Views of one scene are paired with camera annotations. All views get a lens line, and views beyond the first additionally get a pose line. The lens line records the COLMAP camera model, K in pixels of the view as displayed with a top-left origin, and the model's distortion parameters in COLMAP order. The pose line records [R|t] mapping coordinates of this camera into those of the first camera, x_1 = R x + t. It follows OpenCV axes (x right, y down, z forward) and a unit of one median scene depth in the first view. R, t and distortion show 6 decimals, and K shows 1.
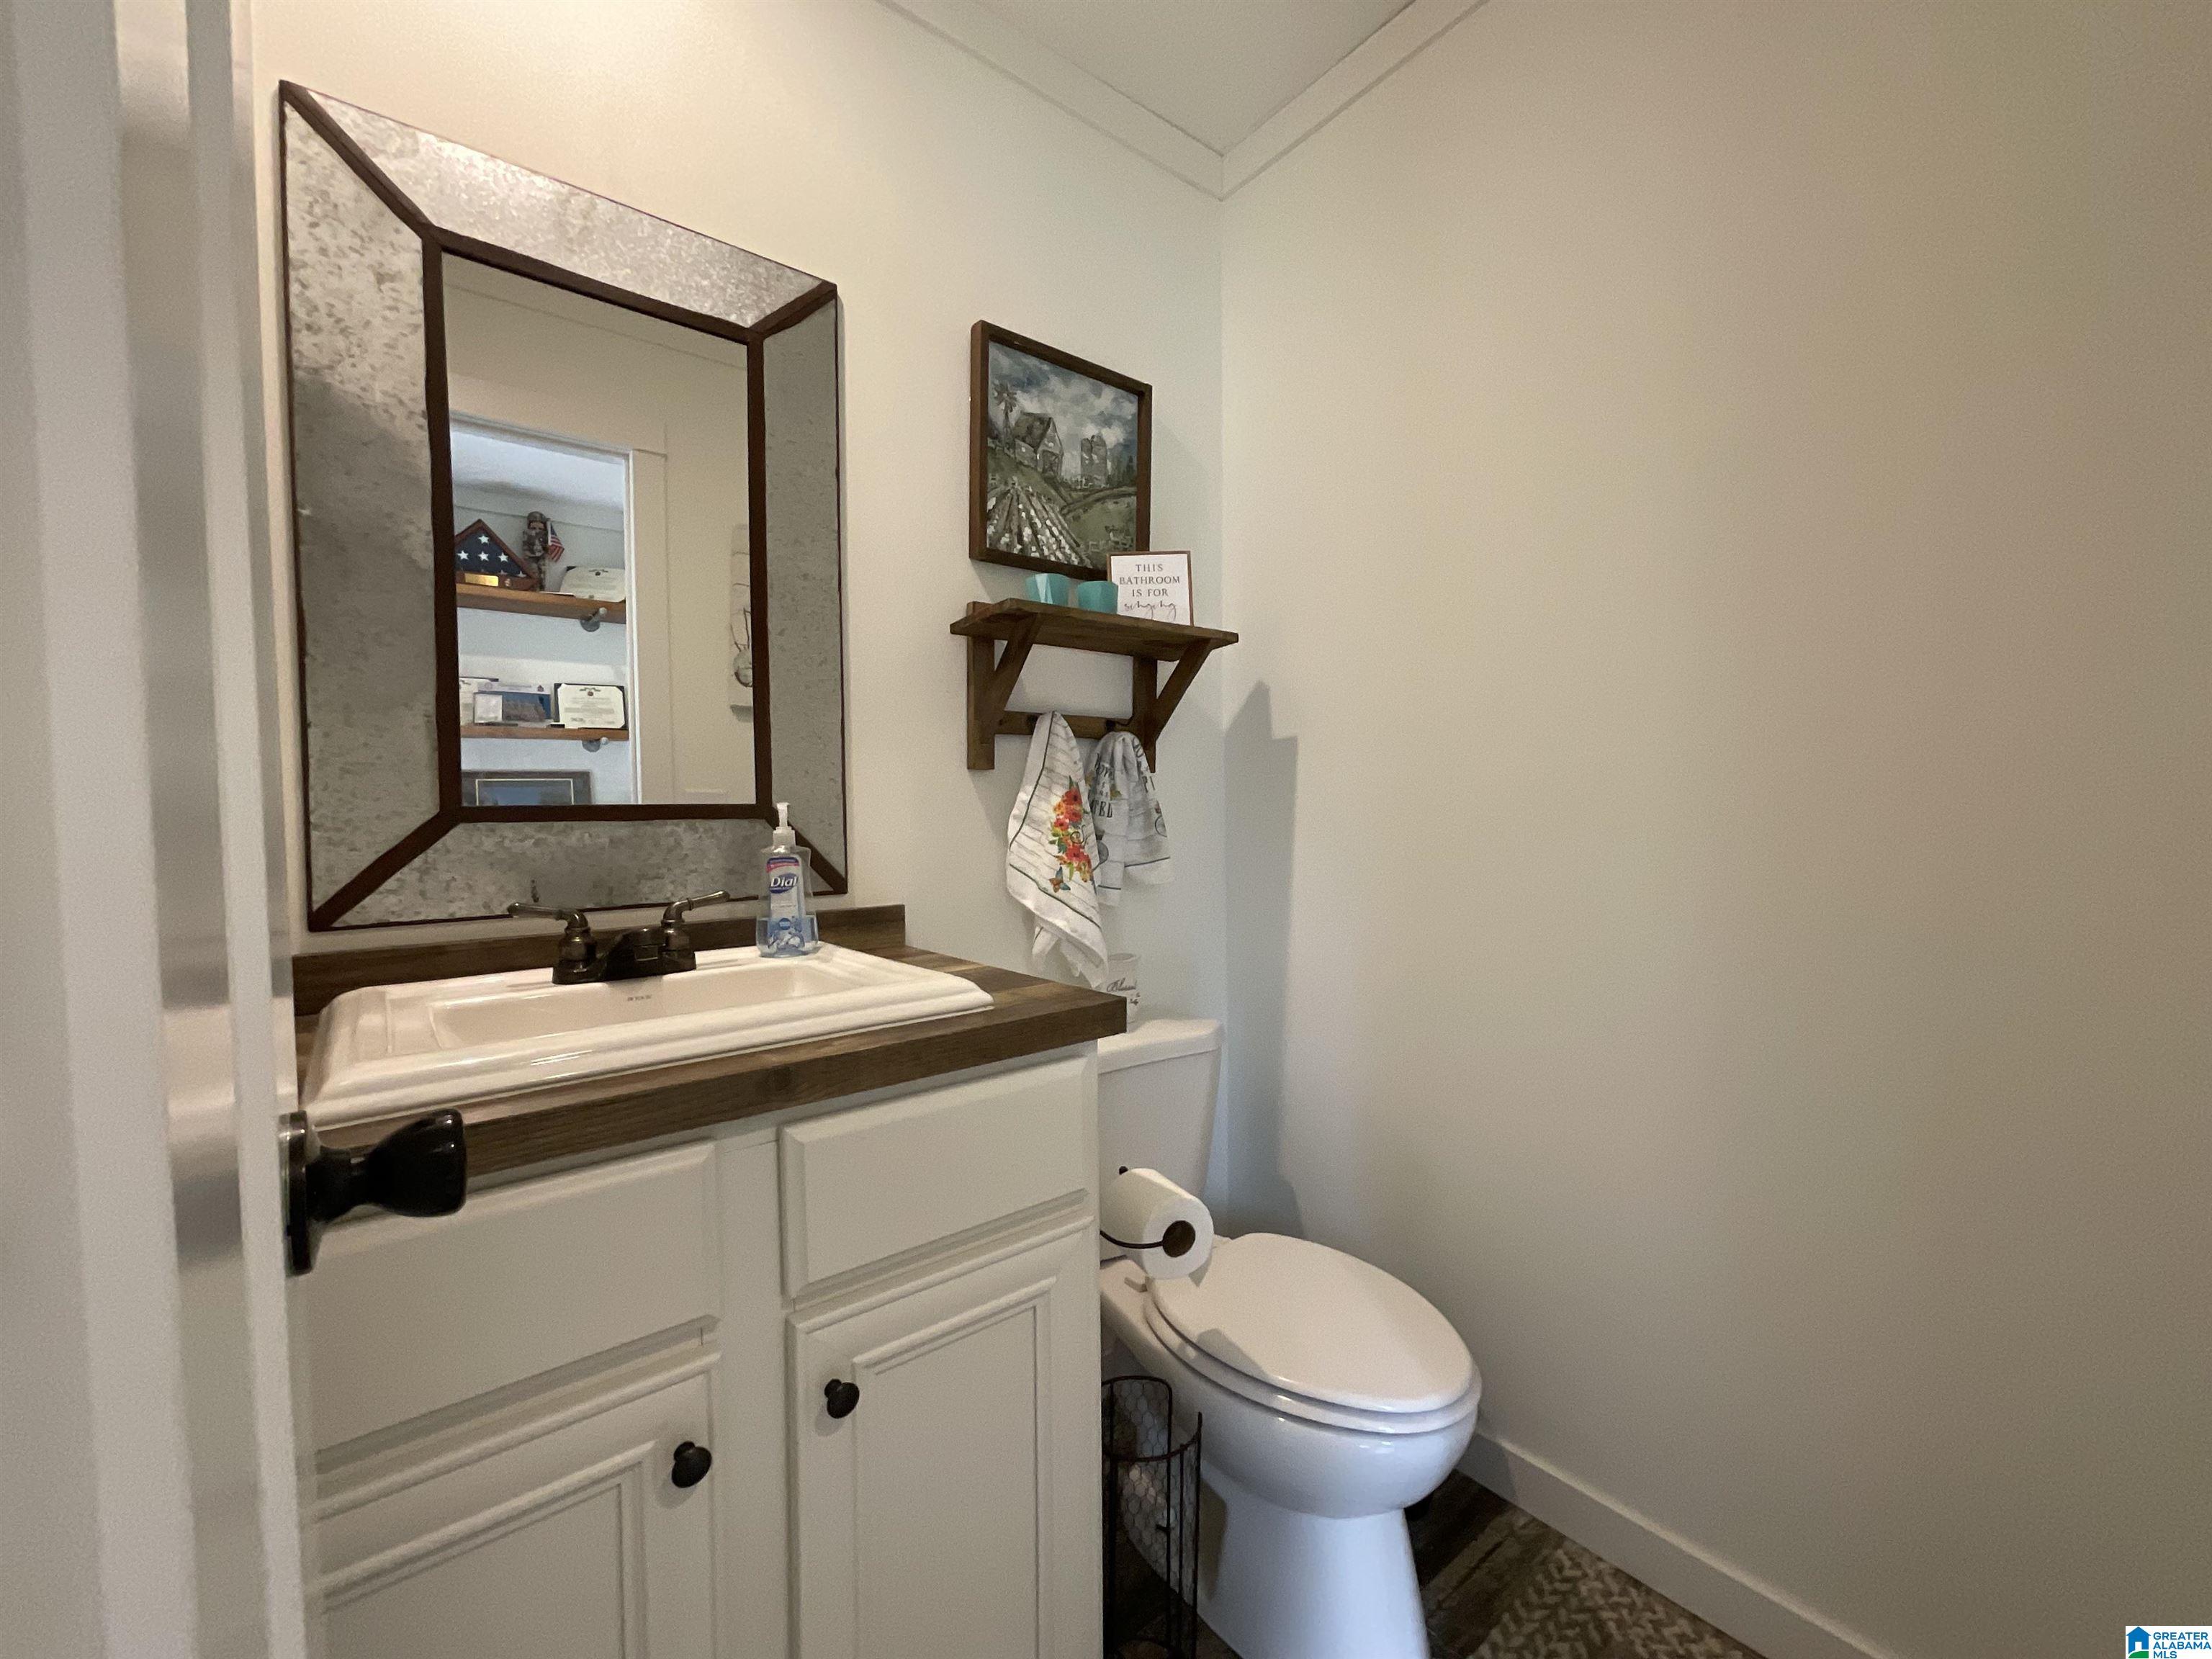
lens RADIAL K [[897.4, 0, 1103.0], [0, 897.4, 837.5], [0, 0, 1]] dist [-0.000871, -0.000226]
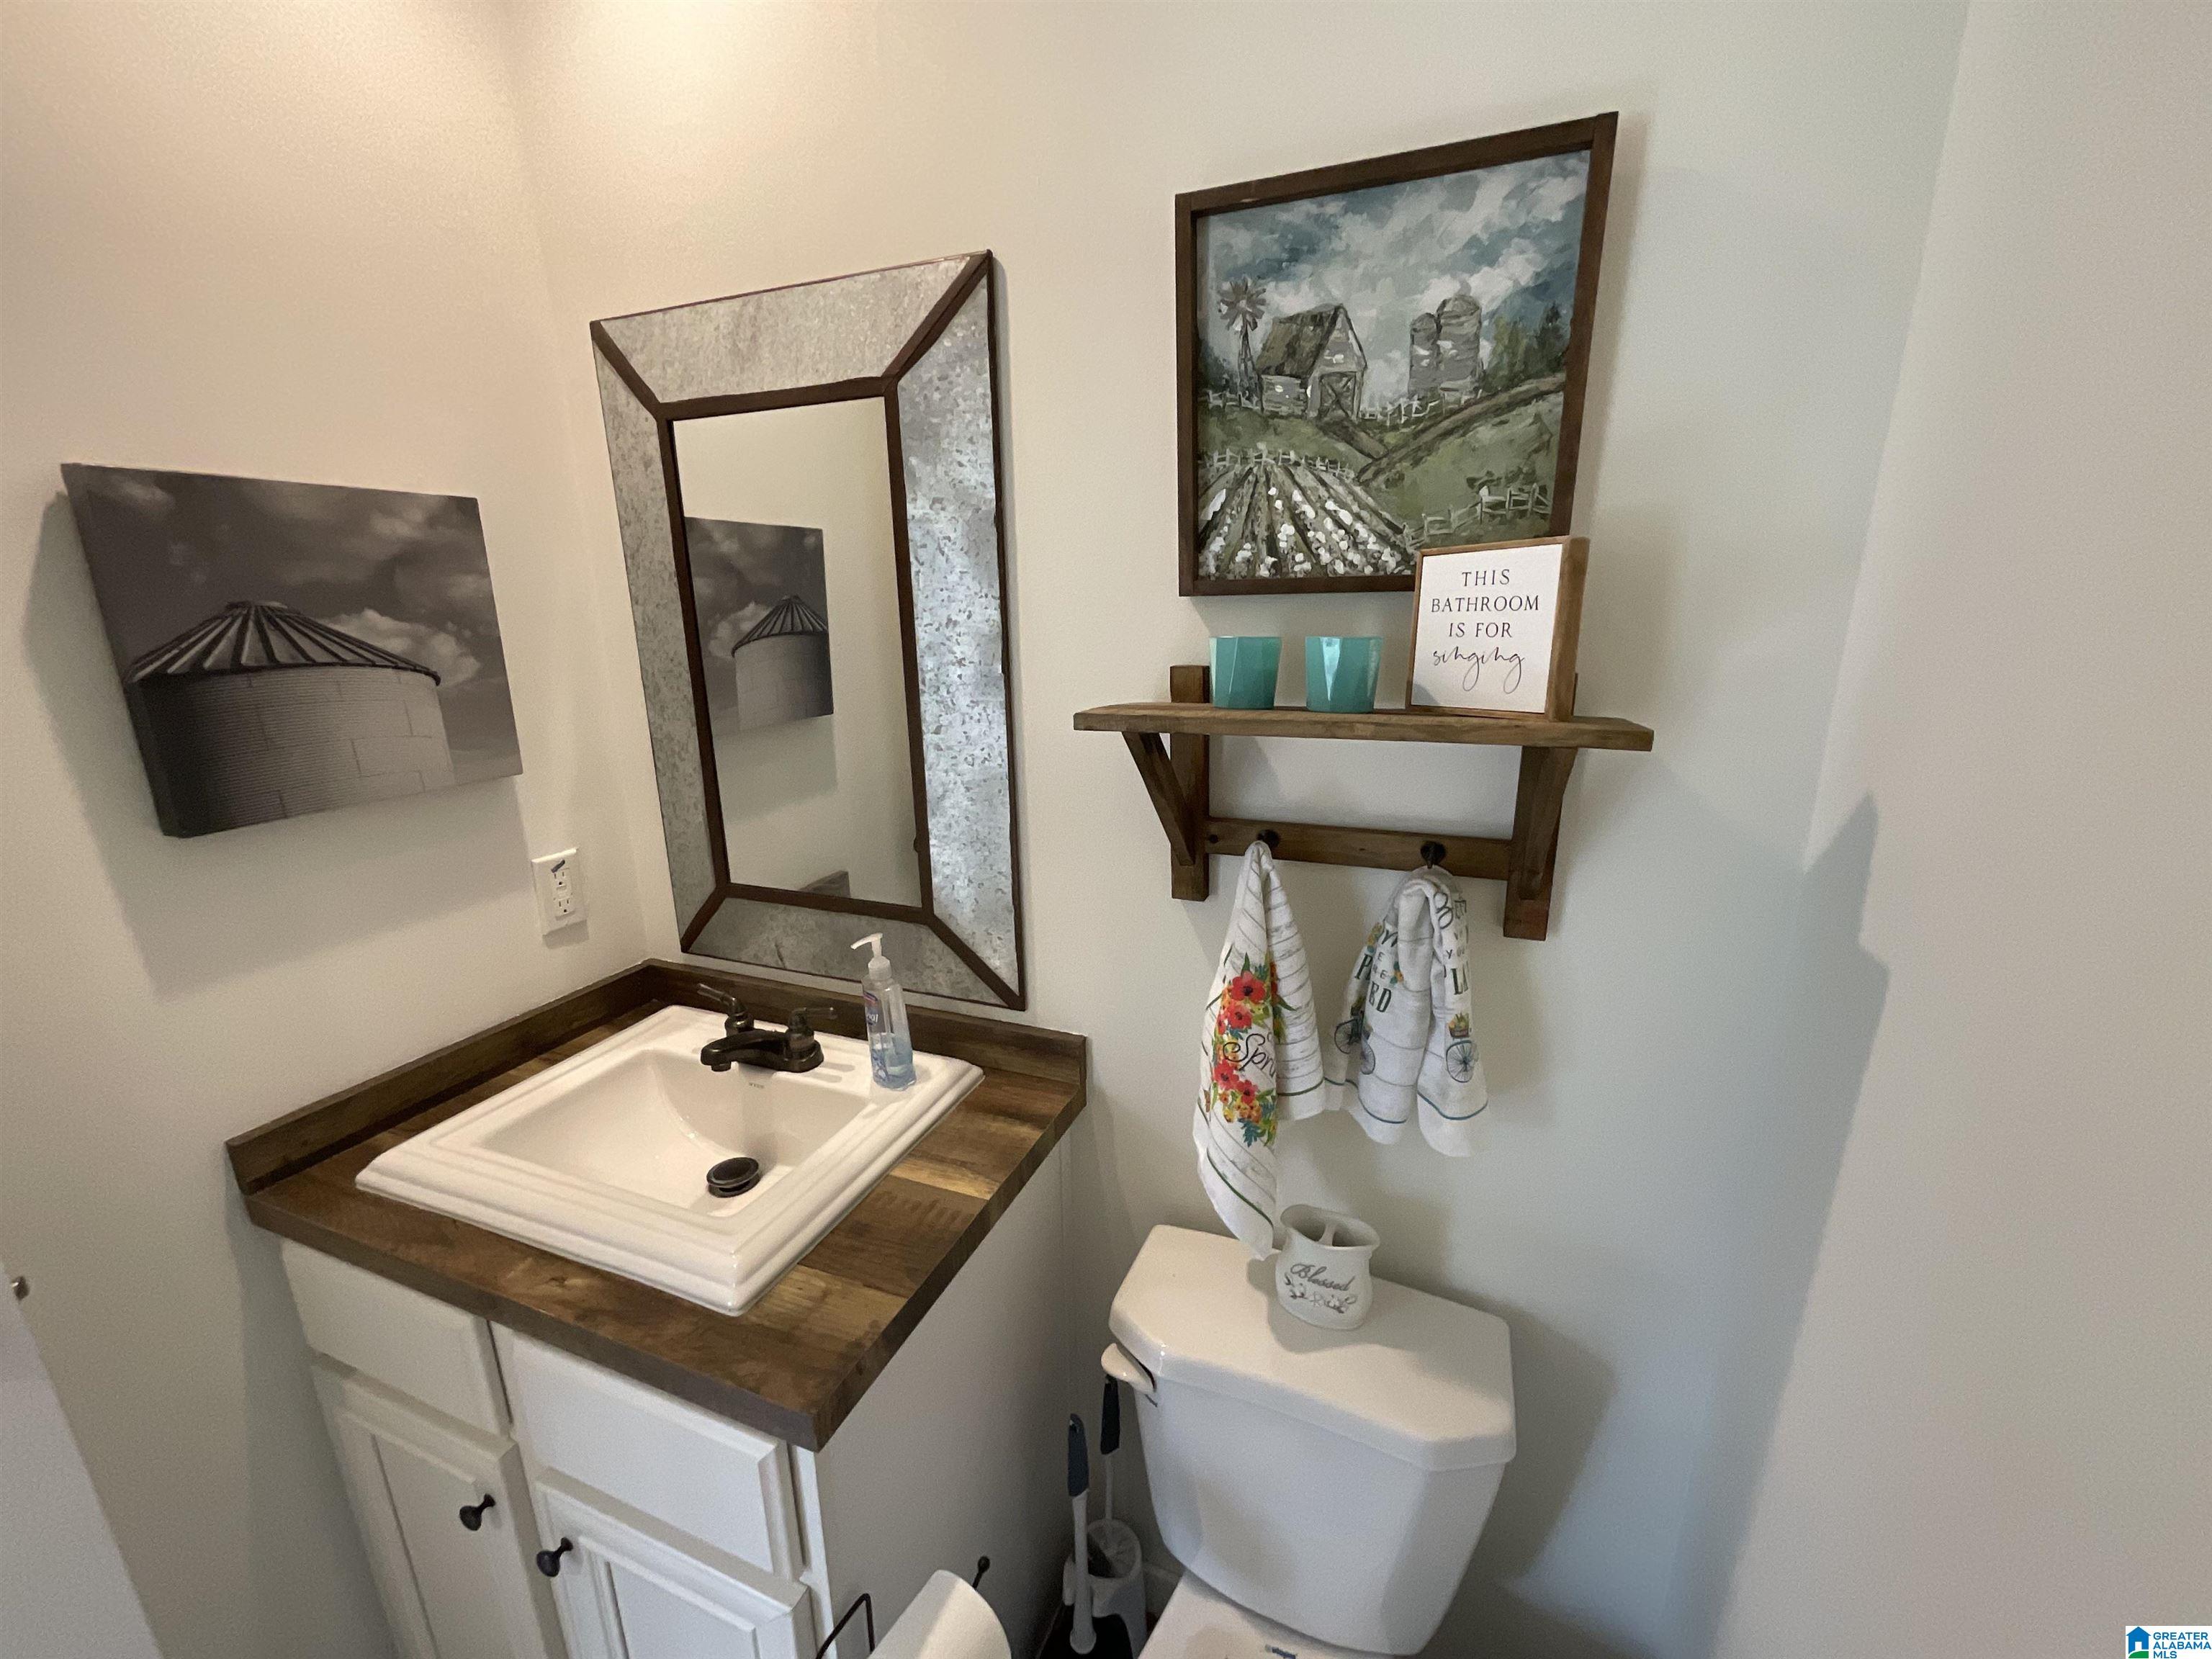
lens RADIAL K [[897.4, 0, 1107.9], [0, 897.4, 840.3], [0, 0, 1]] dist [-0.000871, -0.000226]
pose [[0.481640, 0.229211, -0.845863, 0.408336], [-0.026090, 0.968513, 0.247591, -0.283499], [0.875981, -0.097181, 0.472455, 0.585899]]
